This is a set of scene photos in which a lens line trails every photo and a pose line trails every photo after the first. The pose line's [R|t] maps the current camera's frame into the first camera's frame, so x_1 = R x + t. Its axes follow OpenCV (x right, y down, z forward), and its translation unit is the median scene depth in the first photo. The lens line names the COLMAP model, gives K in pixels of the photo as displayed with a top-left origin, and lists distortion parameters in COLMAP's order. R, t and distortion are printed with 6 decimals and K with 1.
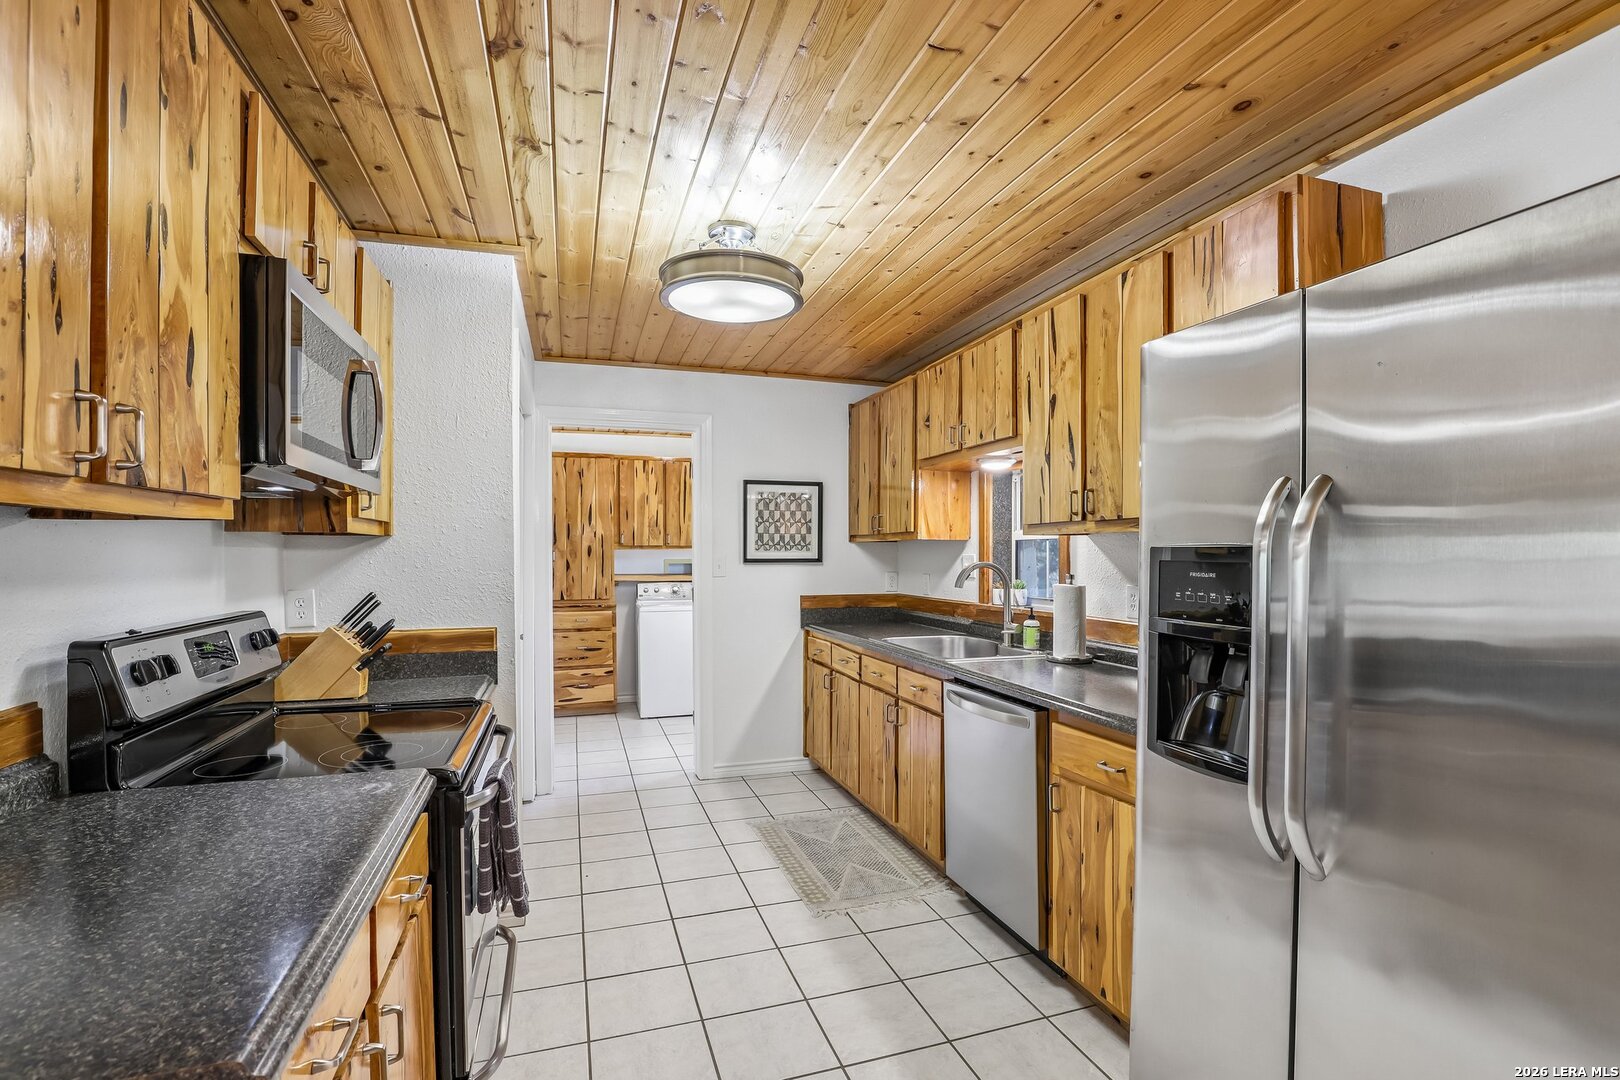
lens RADIAL K [[742.8, 0, 817.1], [0, 742.8, 557.2], [0, 0, 1]] dist [-0.029131, 0.006874]
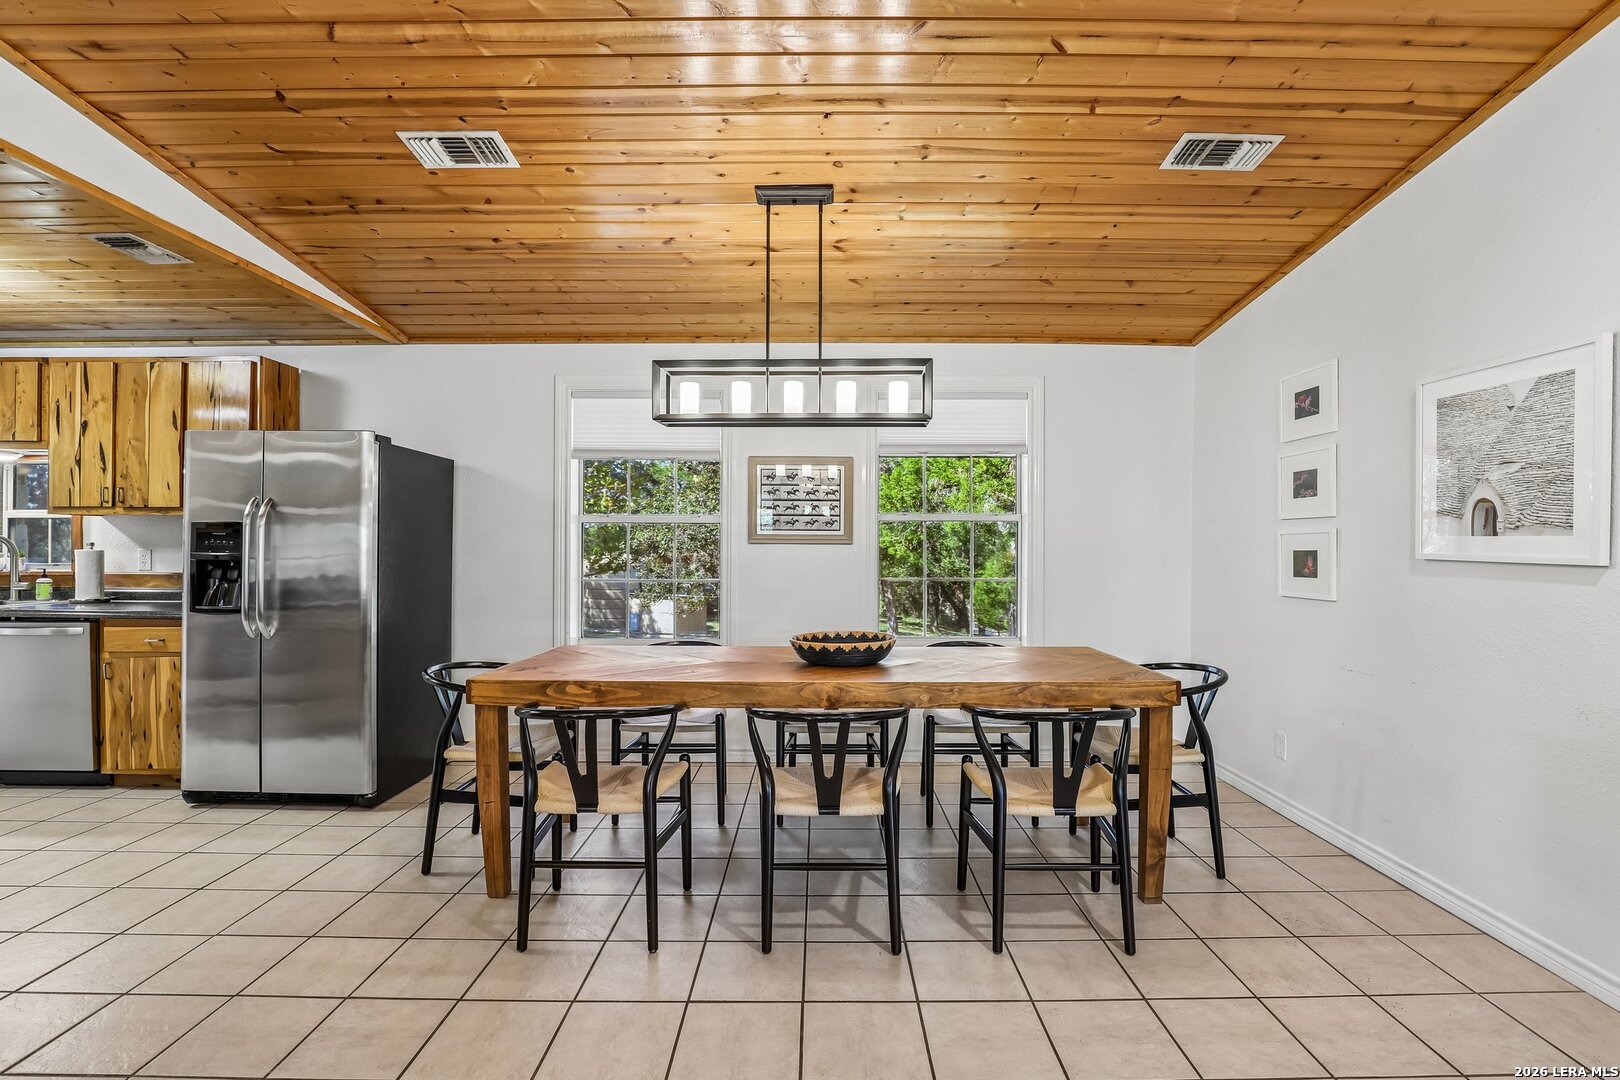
lens RADIAL K [[742.8, 0, 818.8], [0, 742.8, 546.6], [0, 0, 1]] dist [-0.029131, 0.006874]
pose [[0.314057, 0.004951, 0.949391, -0.484236], [0.000502, 0.999985, -0.005381, 0.033774], [-0.949404, 0.002167, 0.314050, -0.692300]]
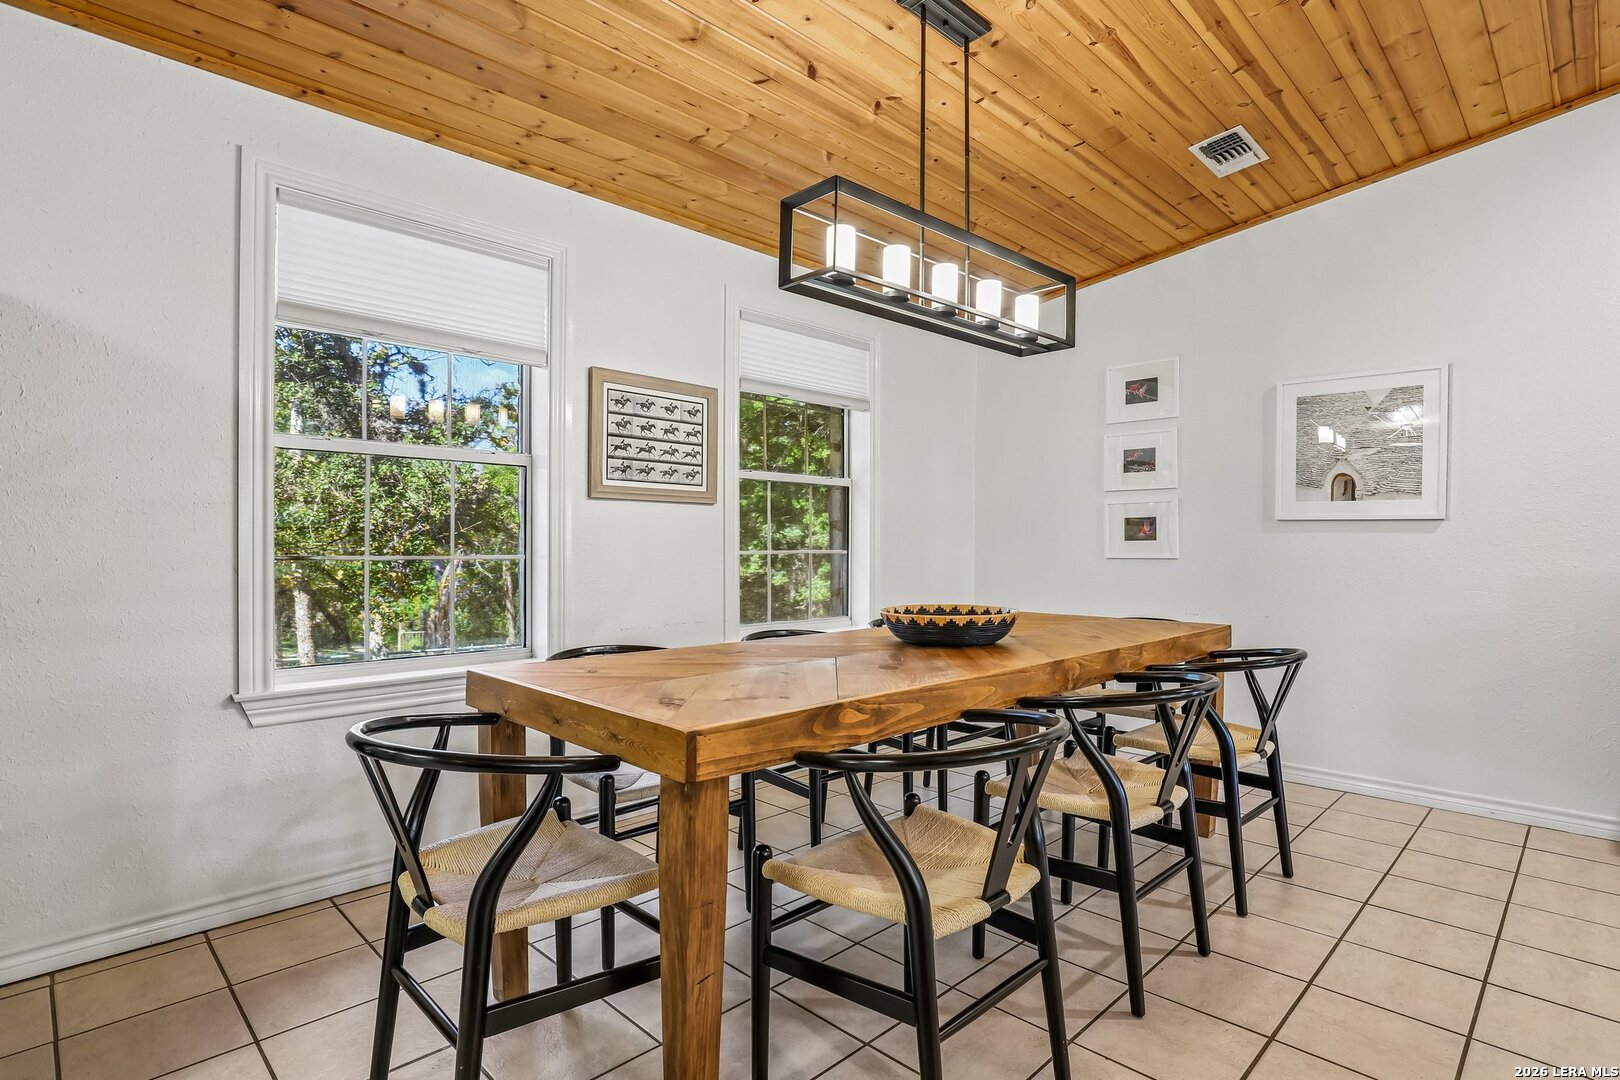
lens RADIAL K [[812.8, 0, 813.4], [0, 812.8, 553.1], [0, 0, 1]] dist [-0.026249, 0.000017]
pose [[-0.446513, -0.002915, 0.894772, -0.250090], [0.004051, 0.999978, 0.005279, 0.079775], [-0.894768, 0.005982, -0.446492, 0.006295]]
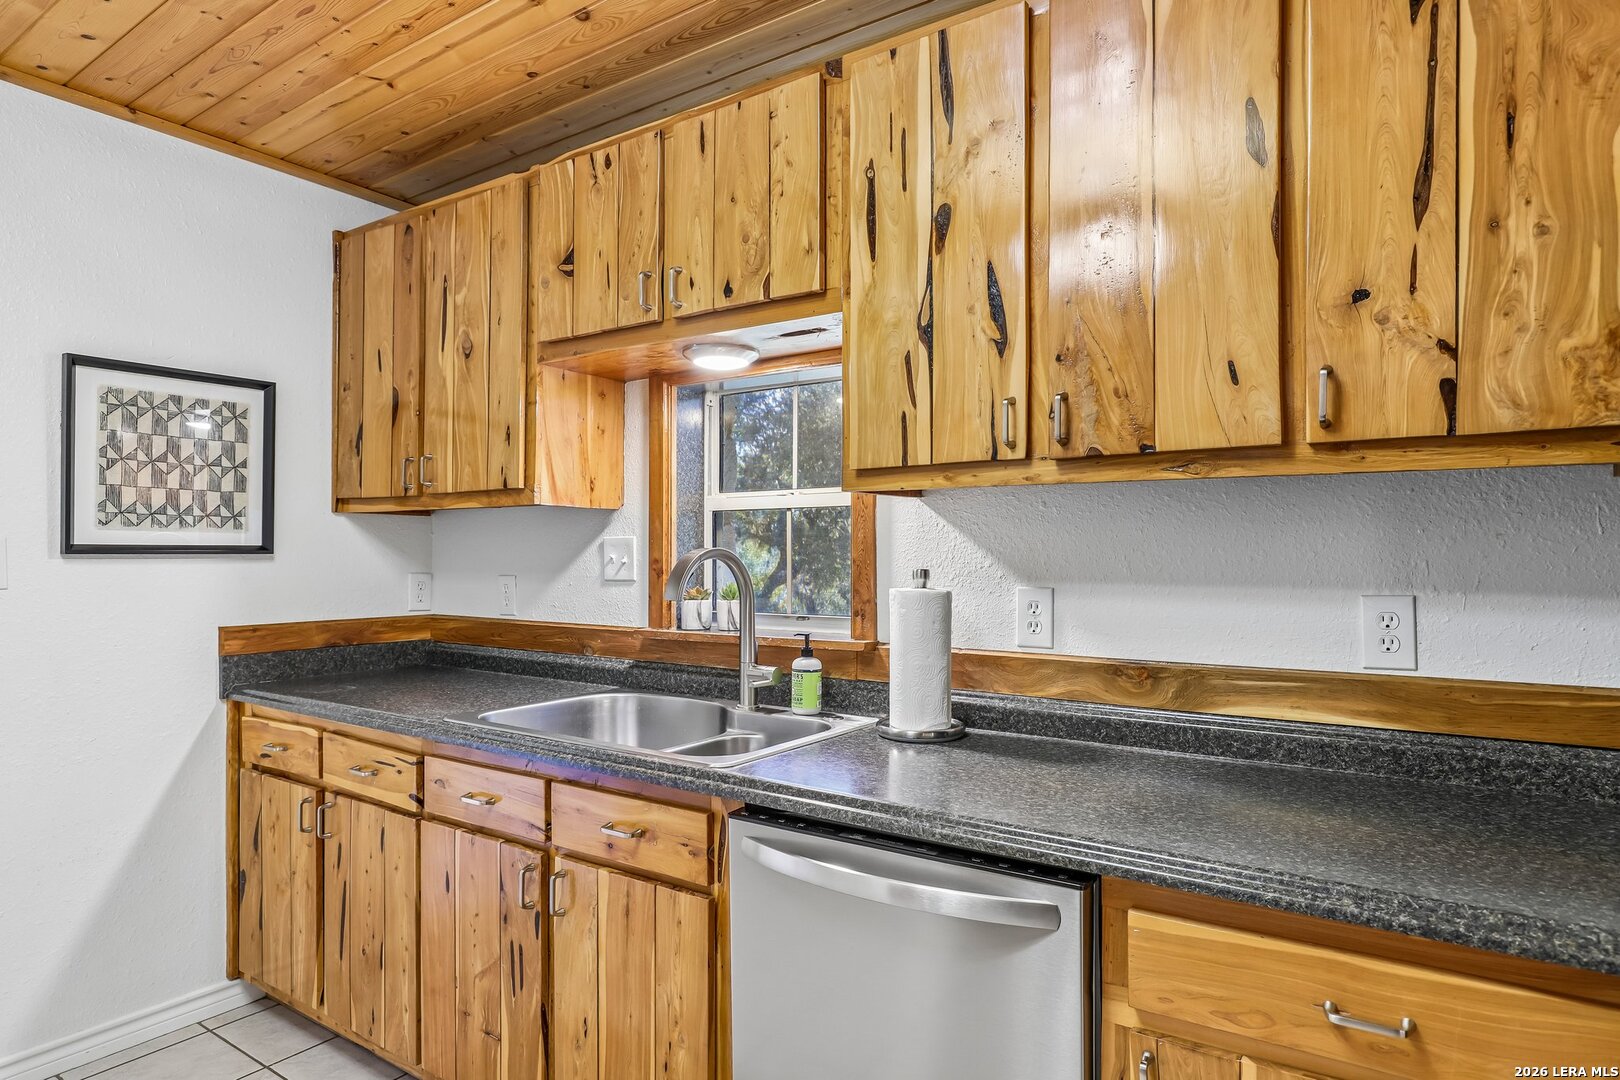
lens RADIAL K [[912.3, 0, 816.7], [0, 912.3, 553.5], [0, 0, 1]] dist [-0.019249, 0.001459]
pose [[0.792361, 0.000791, 0.610052, -0.095374], [0.001255, 0.999995, -0.002927, 0.011959], [-0.610052, 0.003085, 0.792356, 0.459485]]
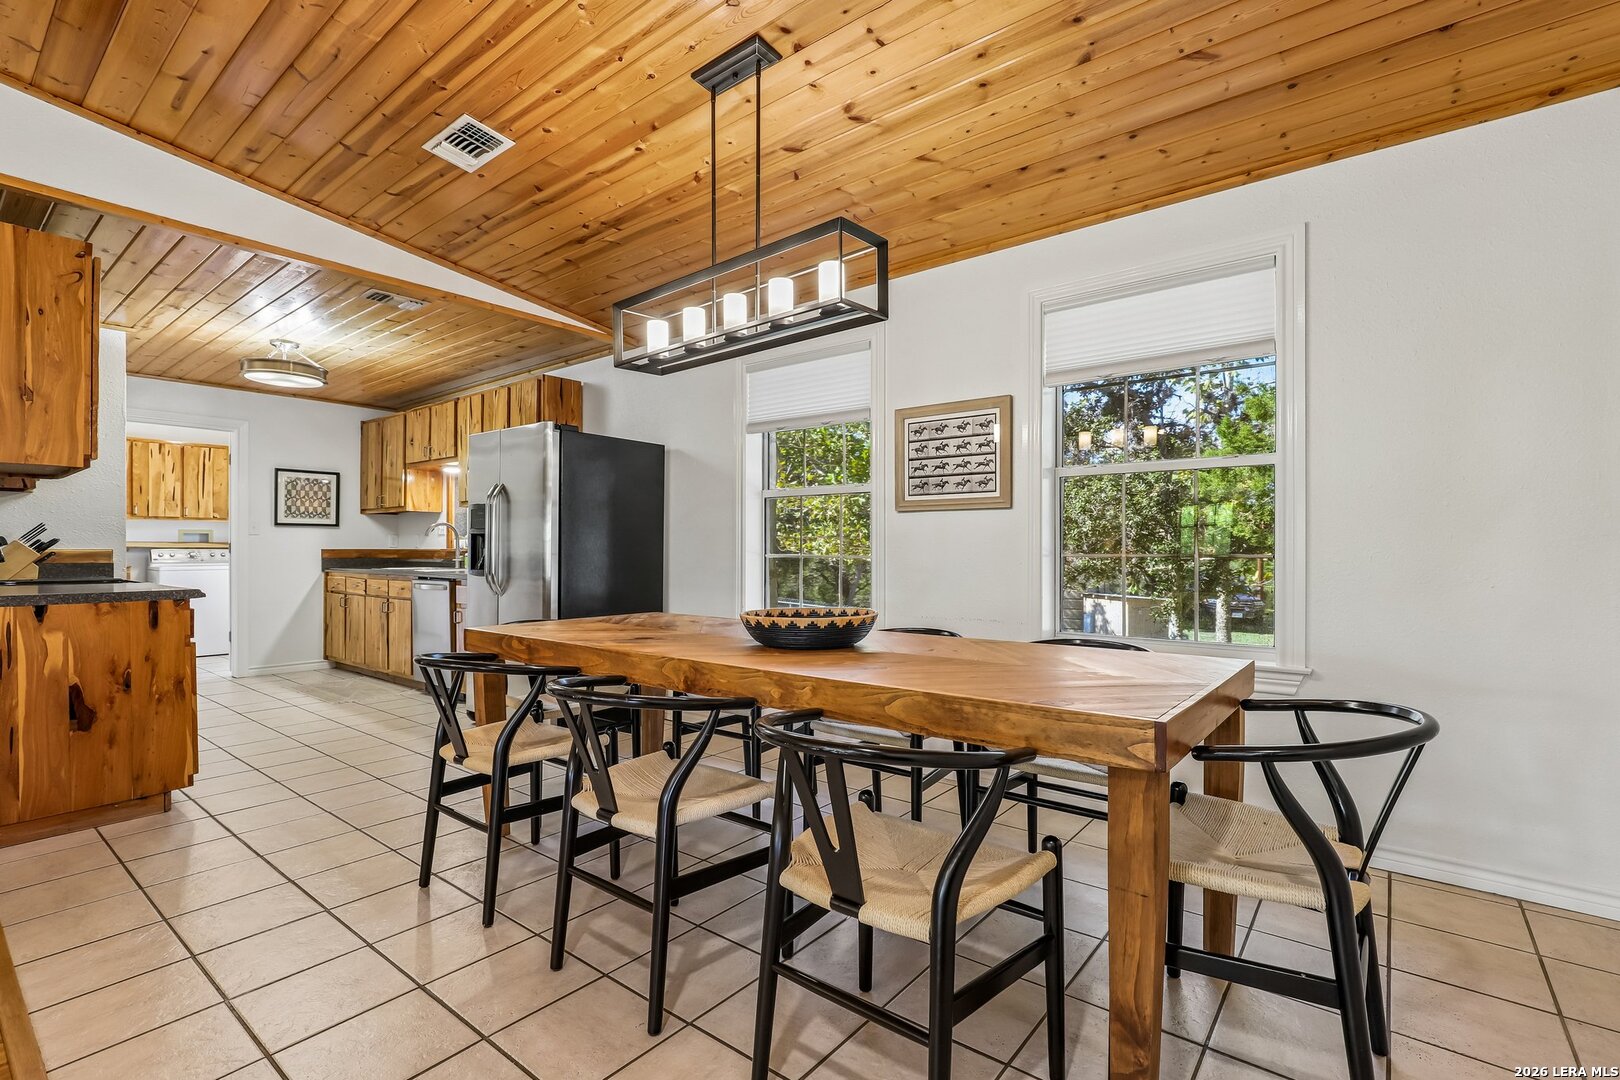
lens RADIAL K [[742.8, 0, 827.8], [0, 742.8, 553.9], [0, 0, 1]] dist [-0.029131, 0.006874]
pose [[0.830063, 0.000478, 0.557670, -0.000597], [-0.000353, 1.000000, -0.000330, 0.082702], [-0.557670, 0.000077, 0.830063, -1.020799]]
